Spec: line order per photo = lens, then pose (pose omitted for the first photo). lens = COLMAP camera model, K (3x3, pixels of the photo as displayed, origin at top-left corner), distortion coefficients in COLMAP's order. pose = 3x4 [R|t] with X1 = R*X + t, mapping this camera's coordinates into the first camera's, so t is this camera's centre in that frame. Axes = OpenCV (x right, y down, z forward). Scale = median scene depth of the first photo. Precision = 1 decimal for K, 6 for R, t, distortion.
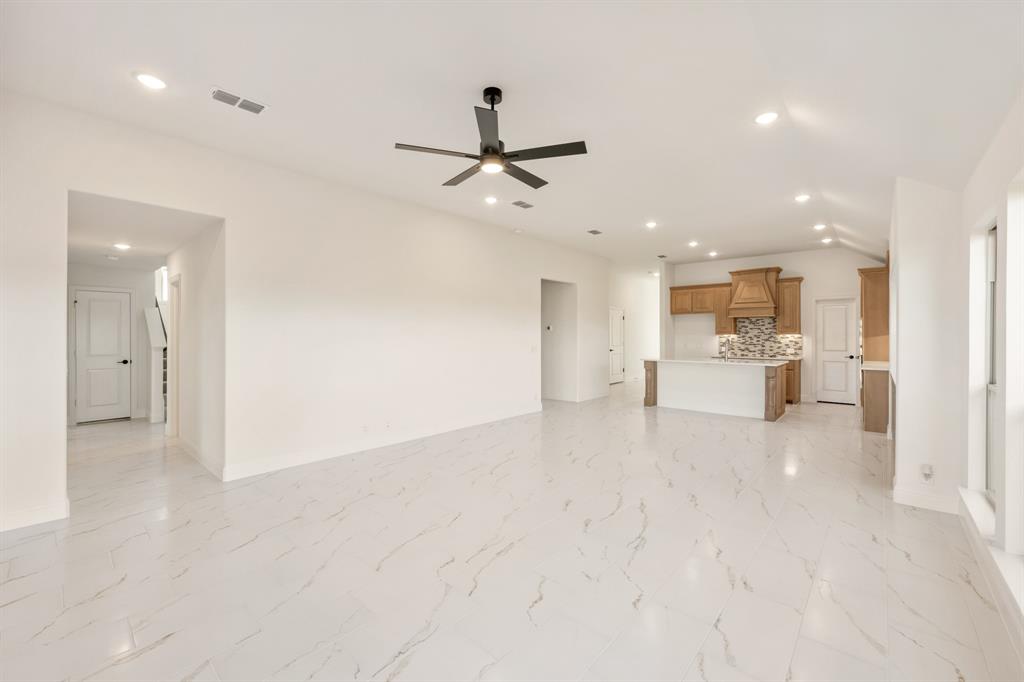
lens RADIAL K [[419.1, 0, 520.2], [0, 419.1, 335.9], [0, 0, 1]] dist [0.029752, -0.000185]
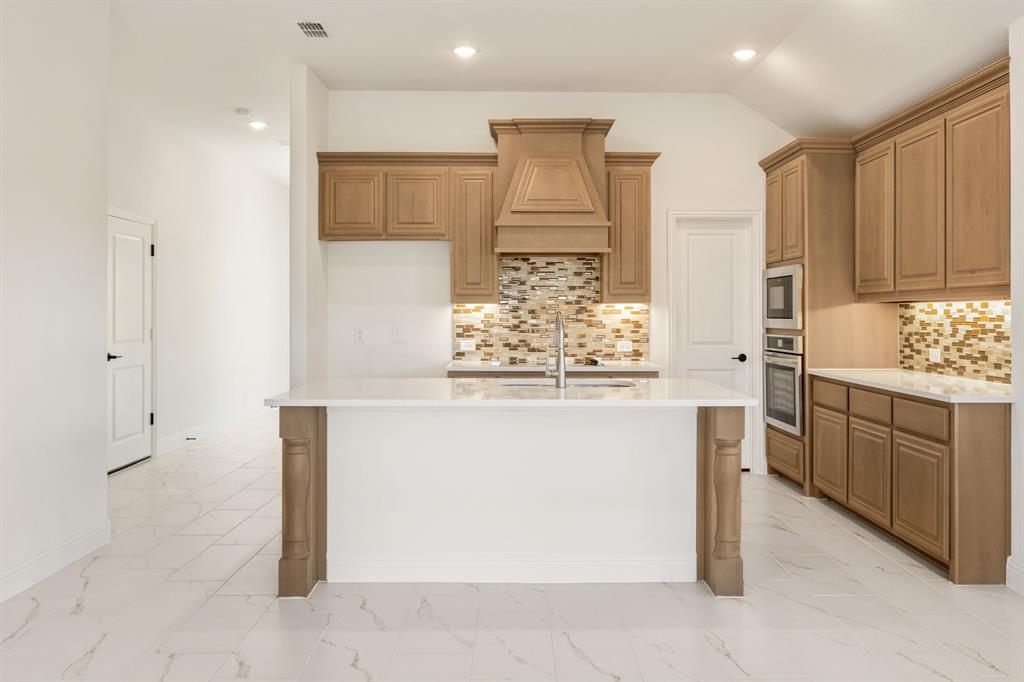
lens RADIAL K [[801.2, 0, 528.9], [0, 801.2, 306.4], [0, 0, 1]] dist [-0.003009, 0.001016]
pose [[0.752885, 0.006138, 0.658123, 0.089986], [0.000171, 0.999955, -0.009521, 0.006080], [-0.658152, 0.007281, 0.752850, 0.499362]]
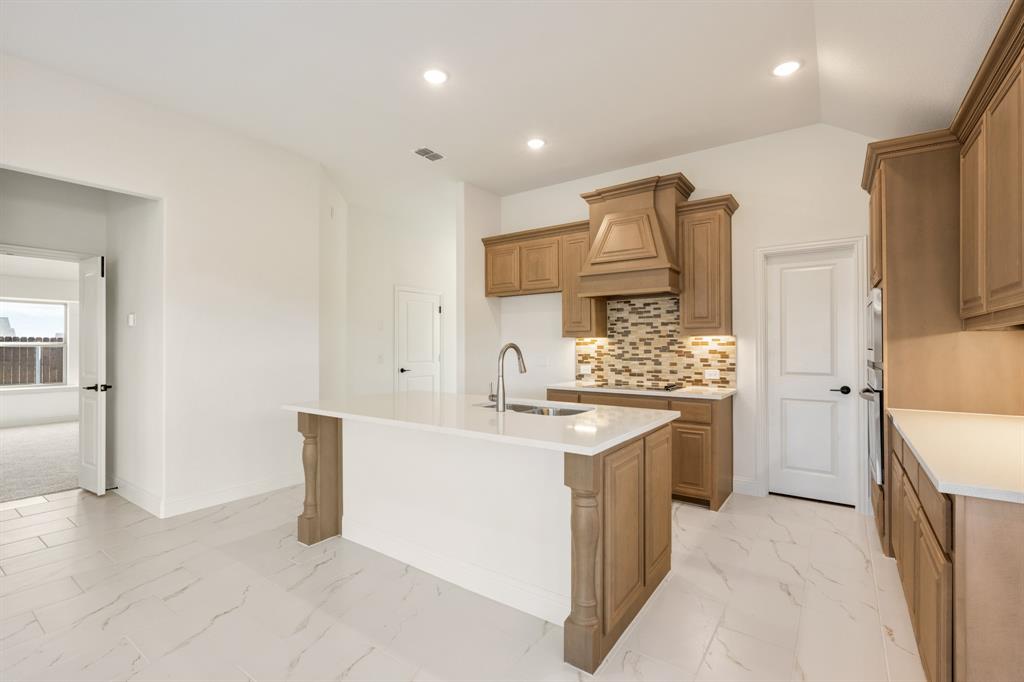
lens RADIAL K [[468.5, 0, 510.6], [0, 468.5, 341.2], [0, 0, 1]] dist [0.015205, -0.000070]
pose [[0.996142, -0.000716, 0.087748, 0.383806], [0.001806, 0.999922, -0.012351, 0.007238], [-0.087733, 0.012462, 0.996066, 0.530332]]
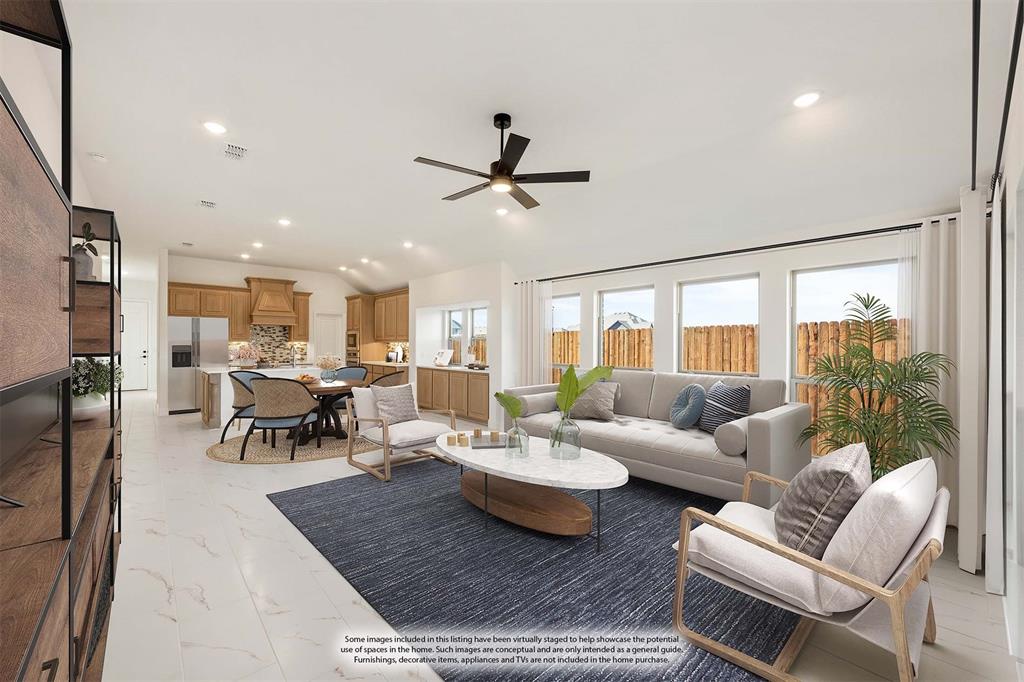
lens RADIAL K [[419.1, 0, 495.7], [0, 419.1, 345.4], [0, 0, 1]] dist [0.029752, -0.000185]
pose [[0.172822, -0.004005, 0.984945, -0.373210], [-0.002182, 0.999988, 0.004449, -0.000154], [-0.984951, -0.002918, 0.172811, 0.280668]]
